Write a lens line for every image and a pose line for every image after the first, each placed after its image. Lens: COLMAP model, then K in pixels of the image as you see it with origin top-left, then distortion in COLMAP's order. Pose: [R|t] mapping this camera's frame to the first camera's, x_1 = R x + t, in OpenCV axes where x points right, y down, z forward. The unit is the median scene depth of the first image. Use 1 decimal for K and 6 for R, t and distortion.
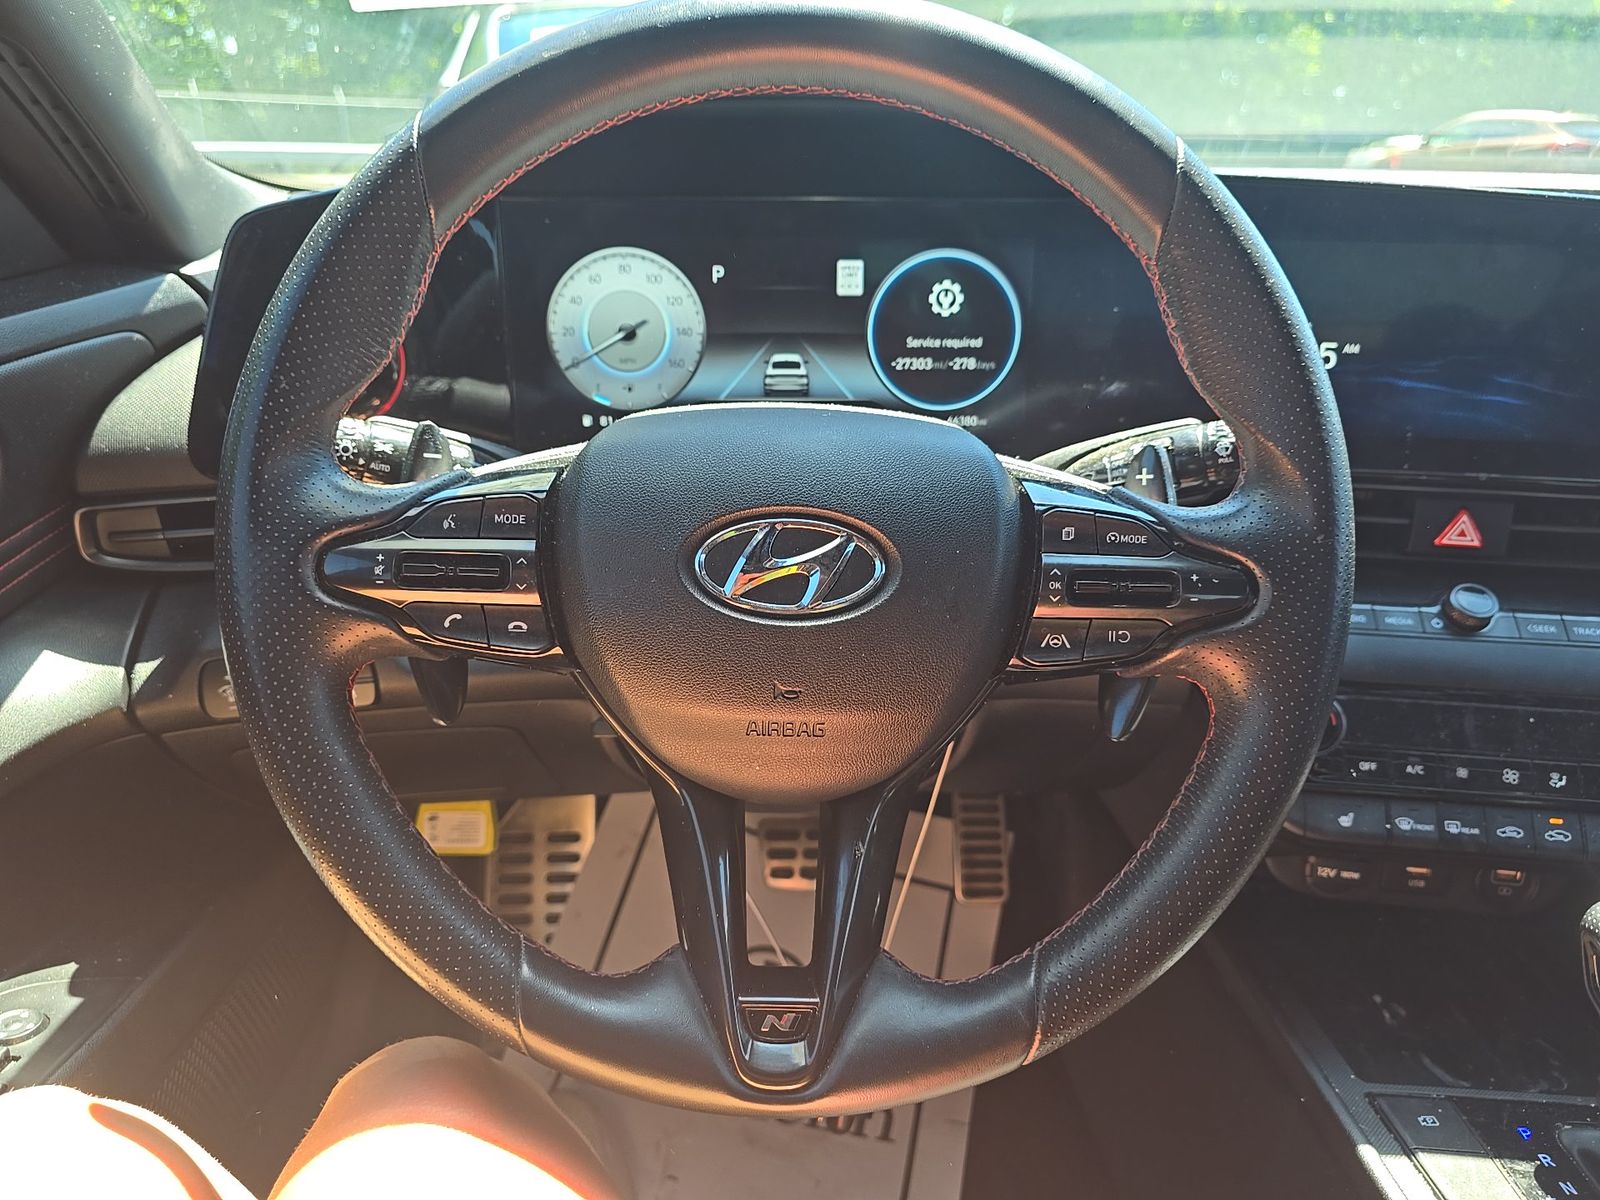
lens RADIAL K [[1123.0, 0, 800.0], [0, 1123.0, 600.0], [0, 0, 1]] dist [0.008279, -0.002764]
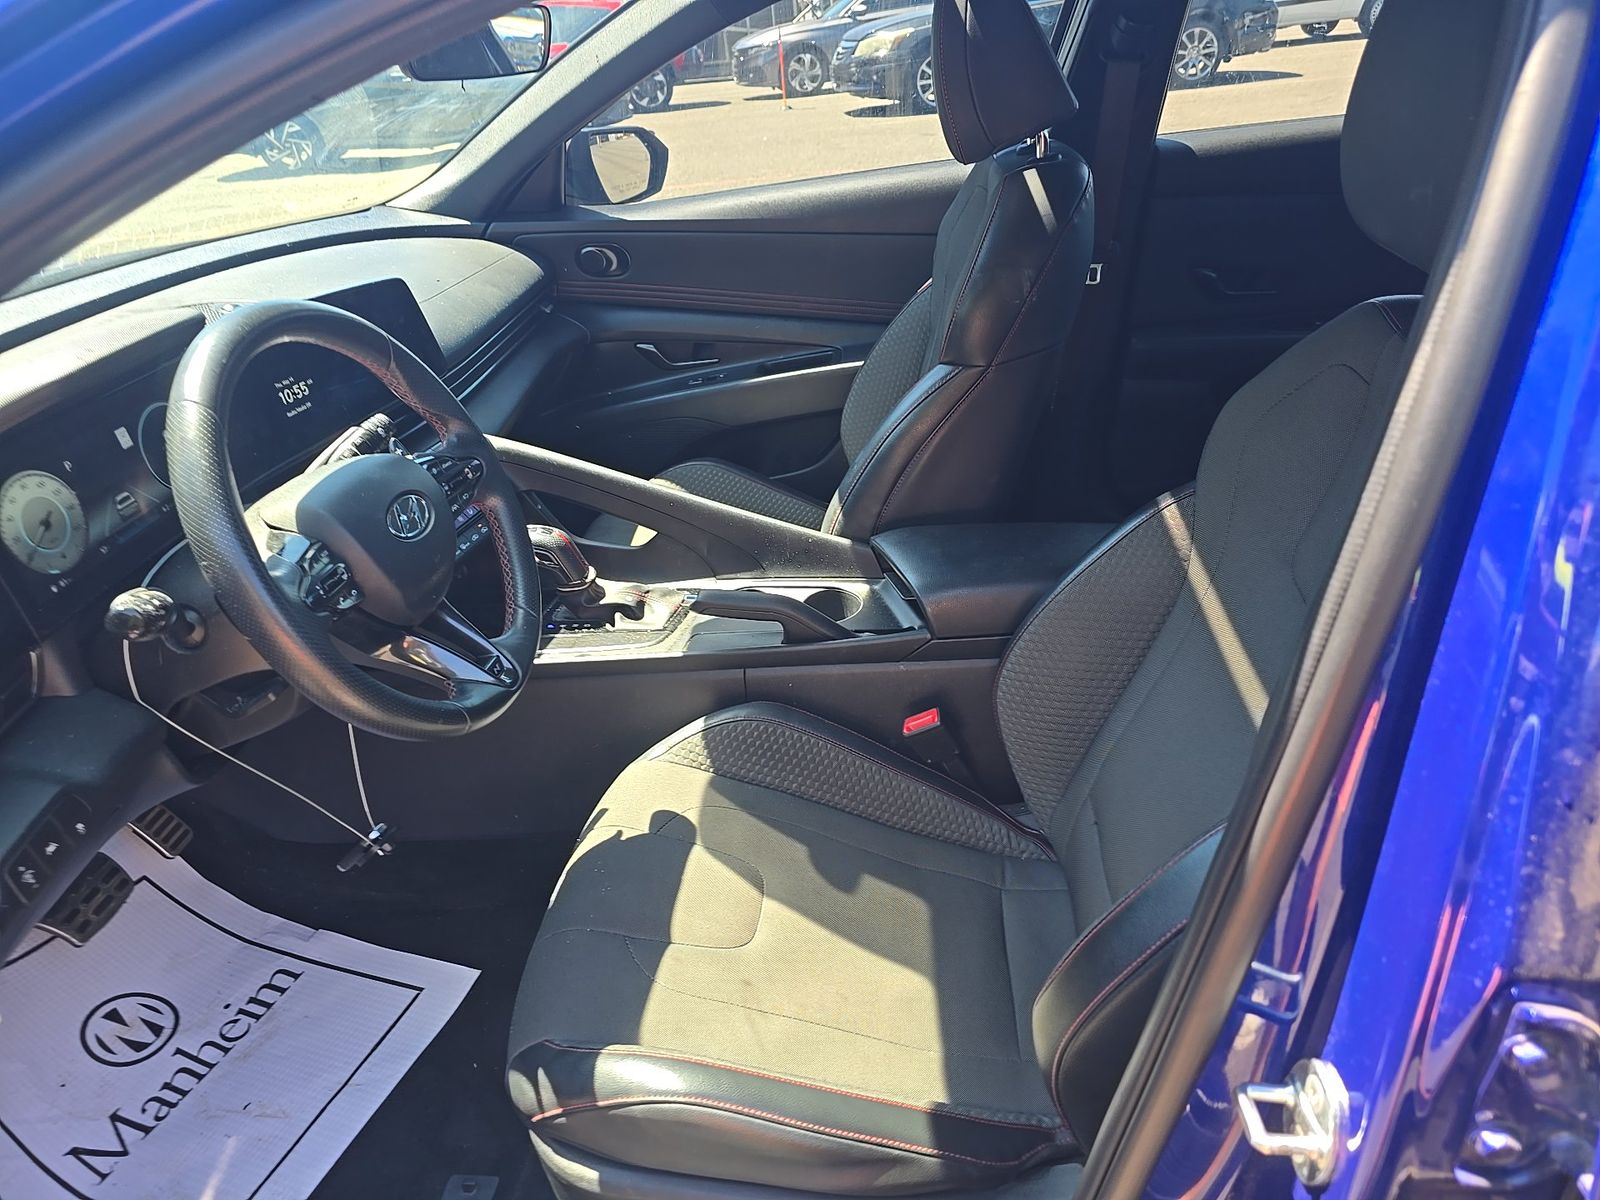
lens RADIAL K [[1123.0, 0, 800.0], [0, 1123.0, 600.0], [0, 0, 1]] dist [0.008279, -0.002764]
pose [[0.143315, -0.484049, 0.863225, -1.365991], [0.447146, 0.809797, 0.379854, -0.278688], [-0.882905, 0.331549, 0.332496, -0.355615]]
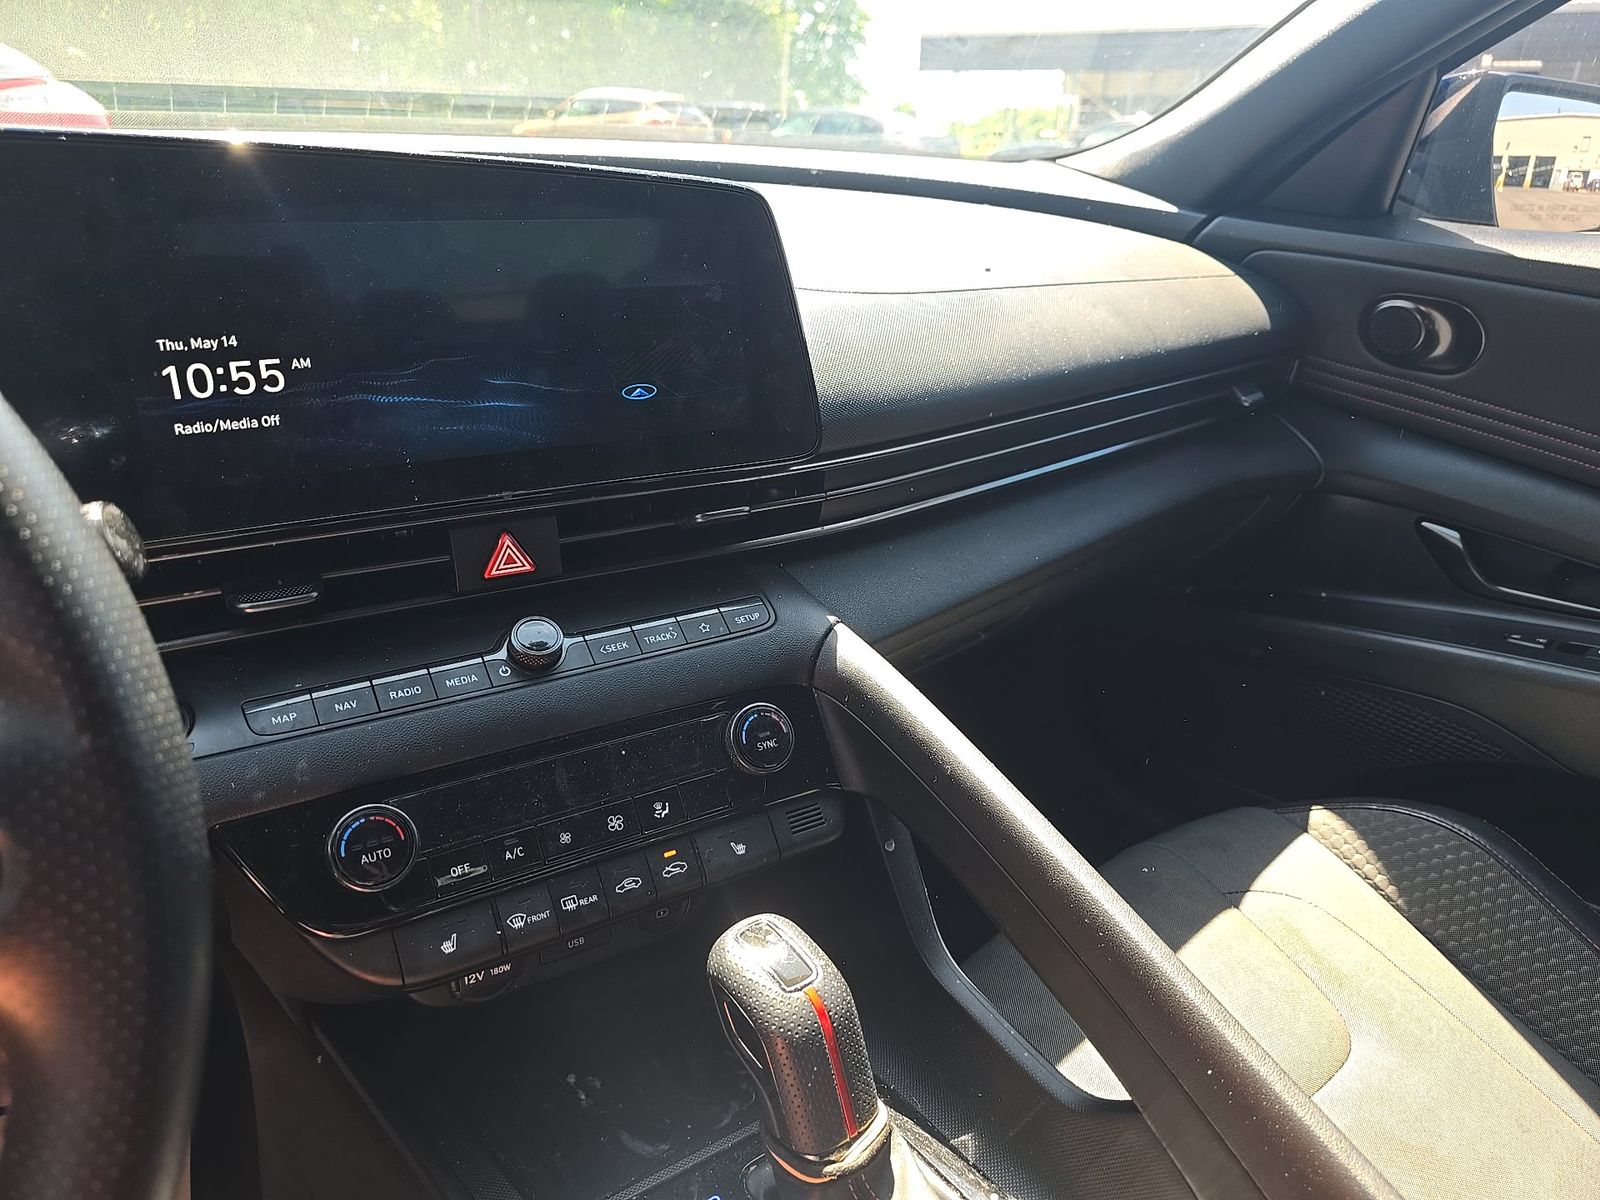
lens RADIAL K [[1099.2, 0, 800.0], [0, 1099.2, 600.0], [0, 0, 1]] dist [0.017698, -0.000468]
pose [[0.789016, -0.233422, 0.568303, 0.287898], [0.217939, 0.971197, 0.096324, -0.064180], [-0.574419, 0.047854, 0.817161, 0.196393]]
